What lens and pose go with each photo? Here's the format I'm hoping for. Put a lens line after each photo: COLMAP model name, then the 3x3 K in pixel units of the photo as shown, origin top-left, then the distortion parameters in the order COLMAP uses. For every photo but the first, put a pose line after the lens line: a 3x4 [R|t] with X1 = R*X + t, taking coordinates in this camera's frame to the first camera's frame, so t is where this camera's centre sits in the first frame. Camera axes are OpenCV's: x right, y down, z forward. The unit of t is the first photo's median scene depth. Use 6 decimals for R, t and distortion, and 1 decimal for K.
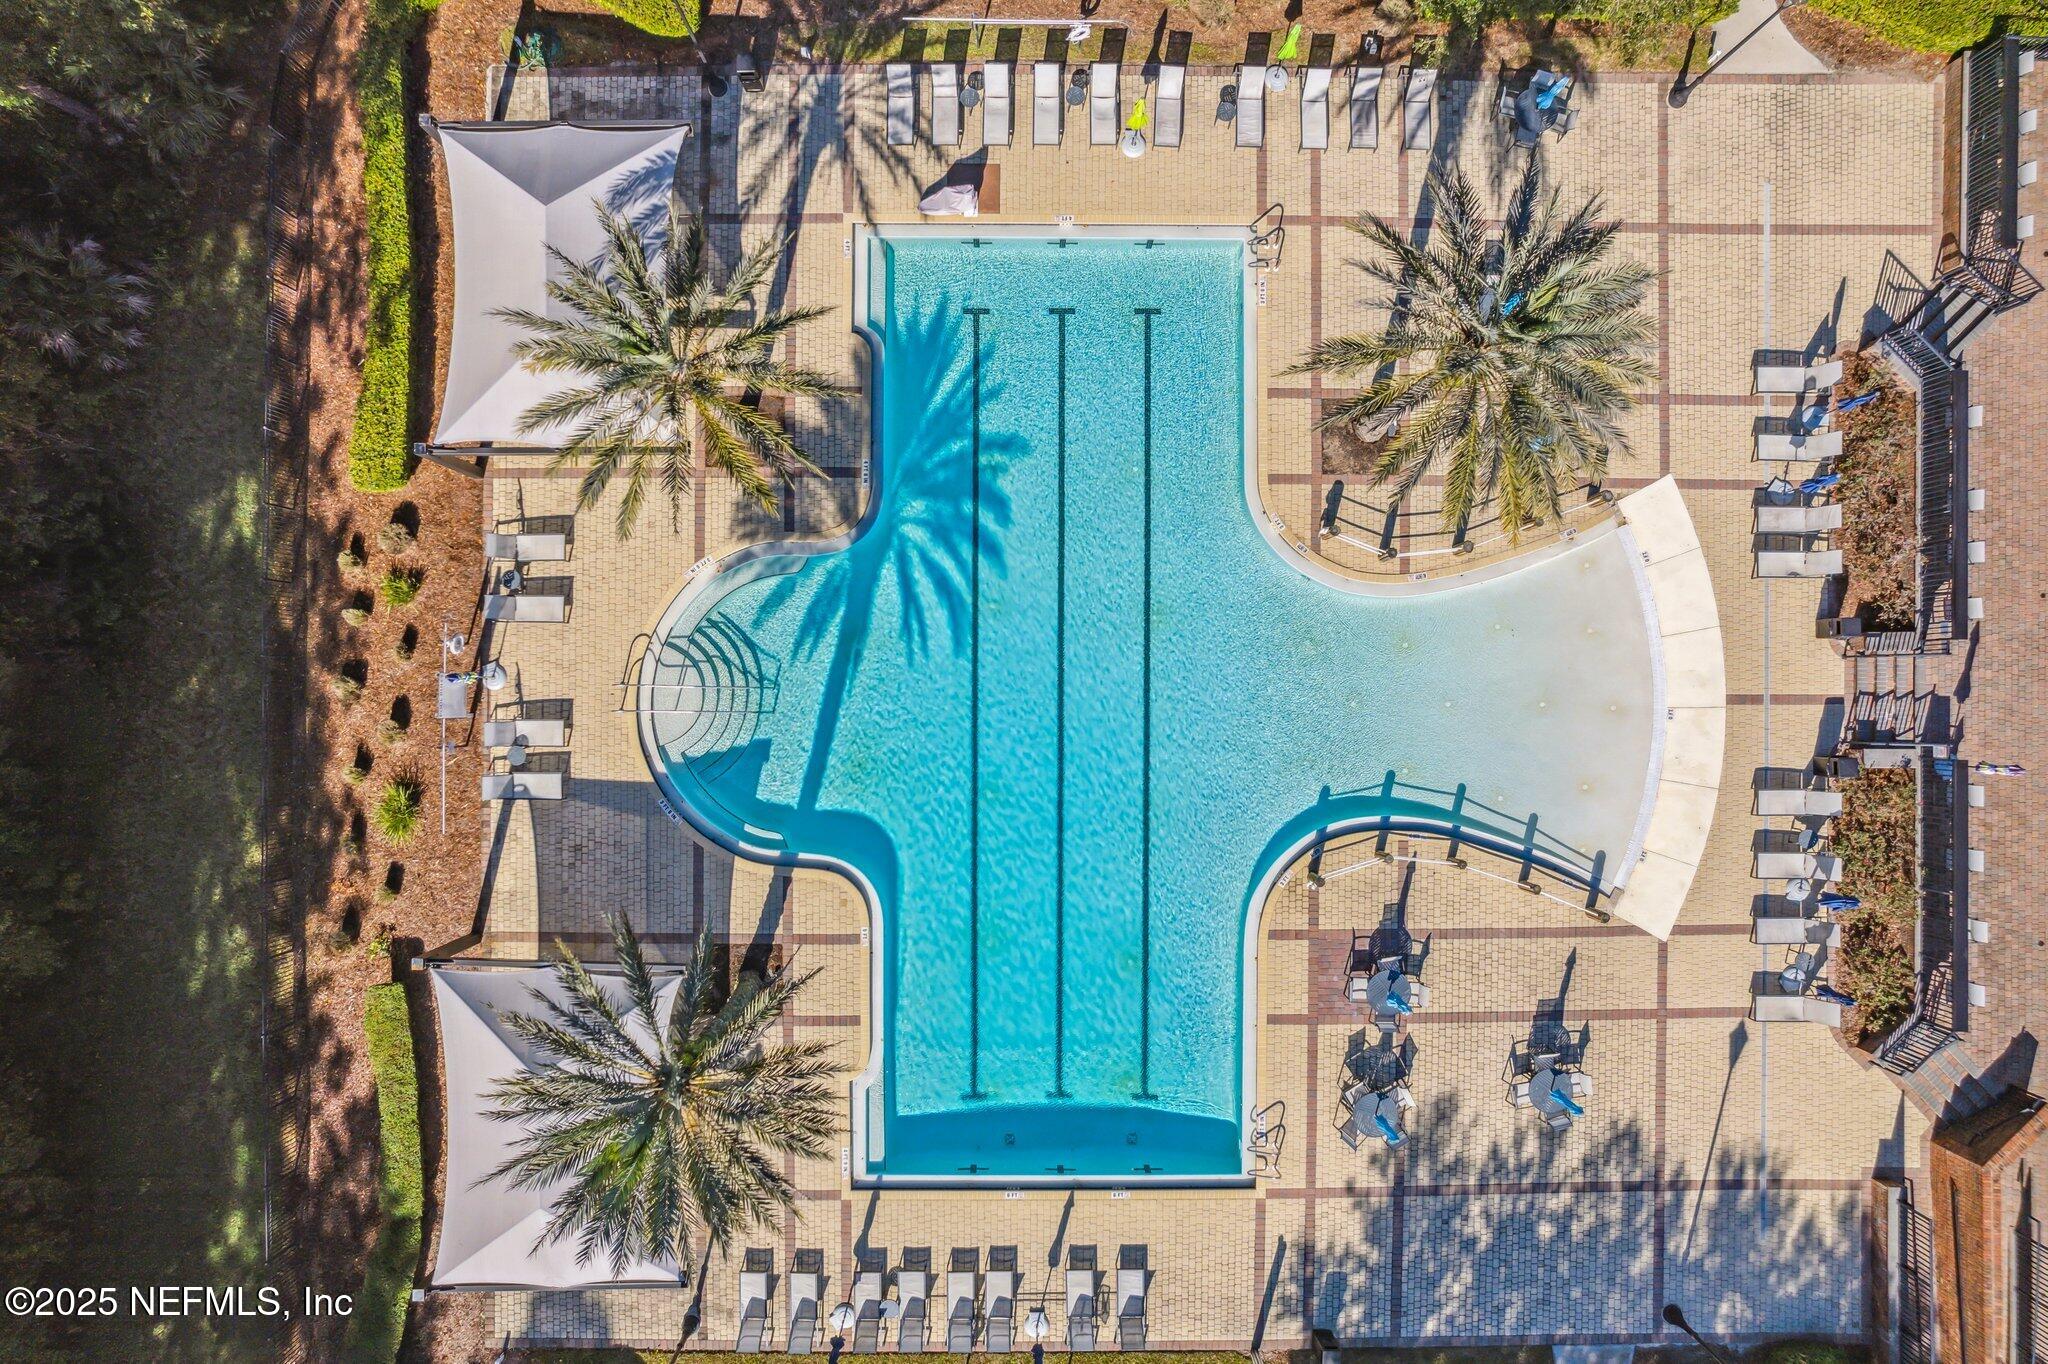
lens RADIAL K [[1336.5, 0, 1030.5], [0, 1336.5, 676.3], [0, 0, 1]] dist [-0.066854, 0.055667]
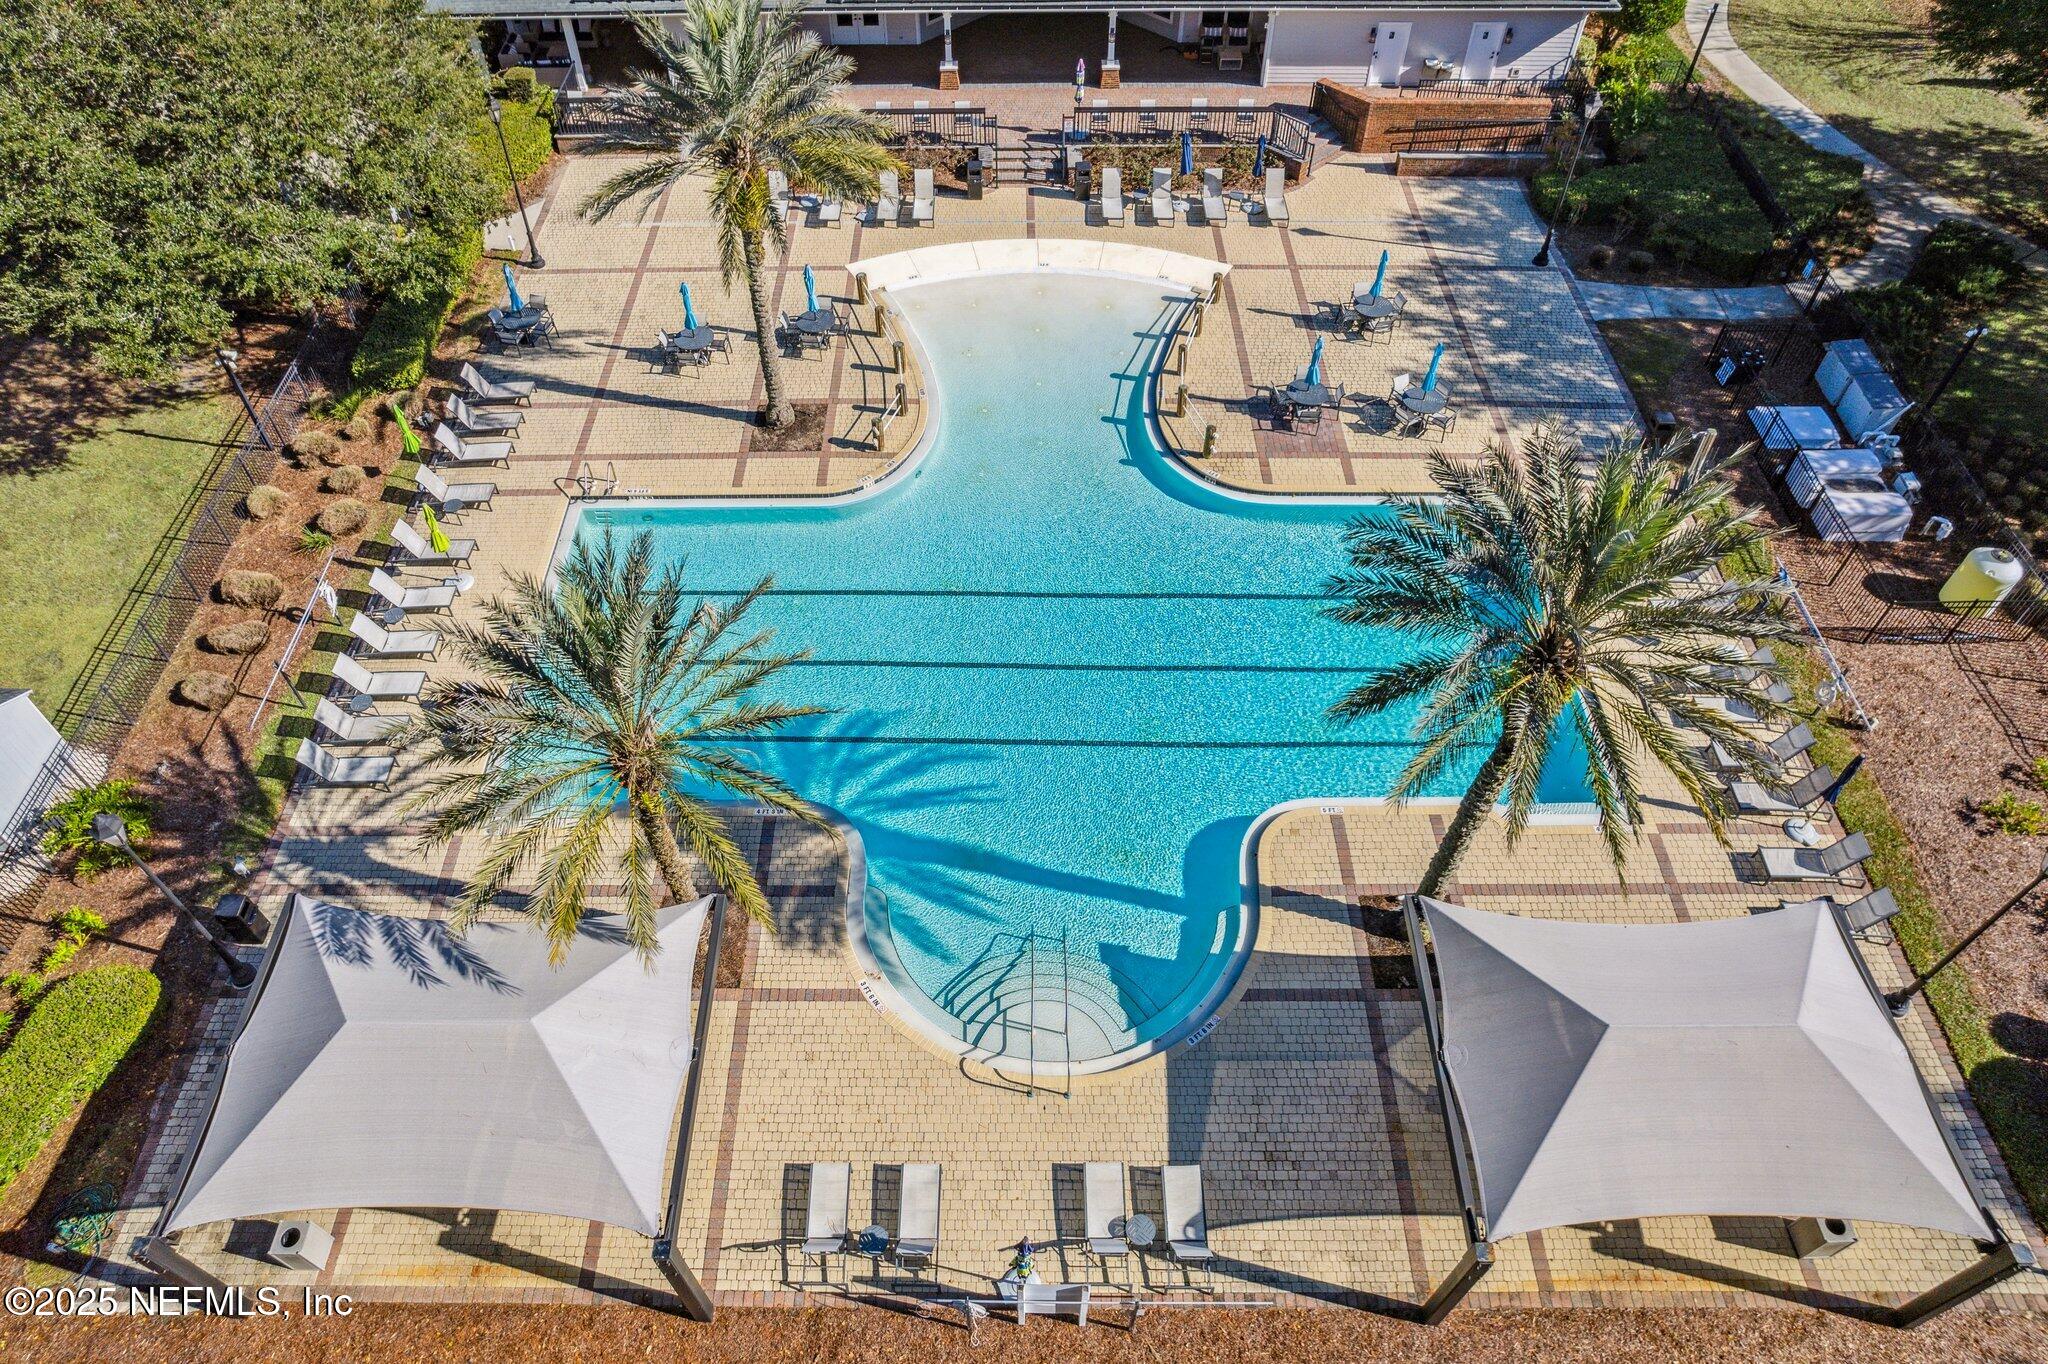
lens RADIAL K [[1345.1, 0, 965.6], [0, 1345.1, 674.1], [0, 0, 1]] dist [-0.072004, 0.053237]
pose [[0.018355, -0.765522, 0.643148, -0.592969], [0.999813, 0.010173, -0.016425, -0.019131], [0.006031, 0.643329, 0.765566, 0.306756]]
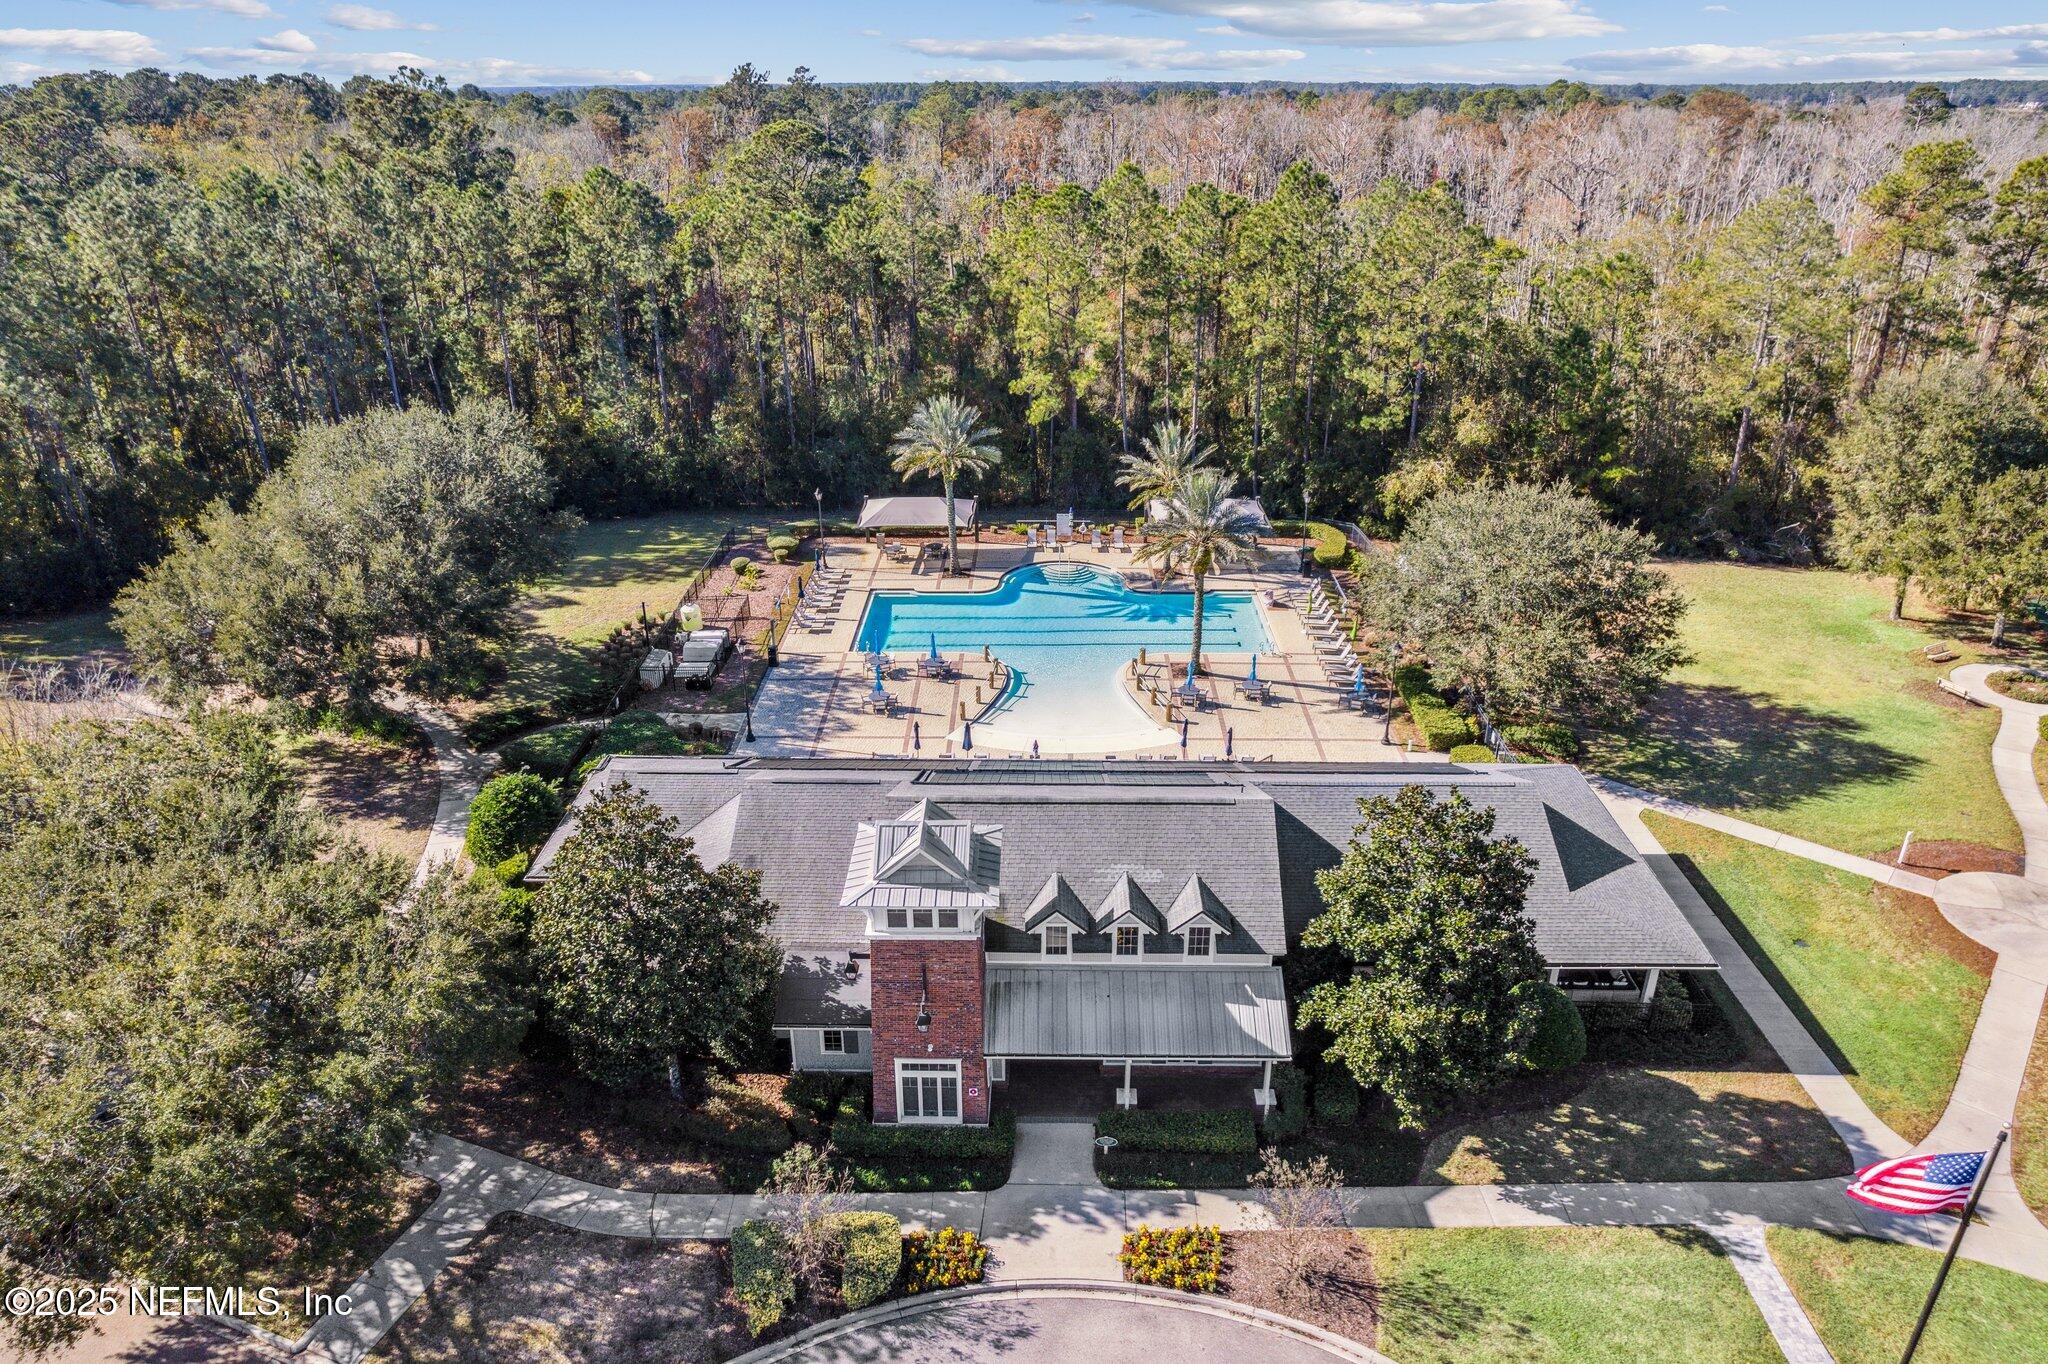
lens RADIAL K [[1336.5, 0, 1030.5], [0, 1336.5, 676.3], [0, 0, 1]] dist [-0.066854, 0.055667]
pose [[-0.012101, 0.406378, -0.913625, 2.246146], [-0.999801, 0.009551, 0.017490, 0.040357], [0.015833, 0.913655, 0.406181, 0.121854]]
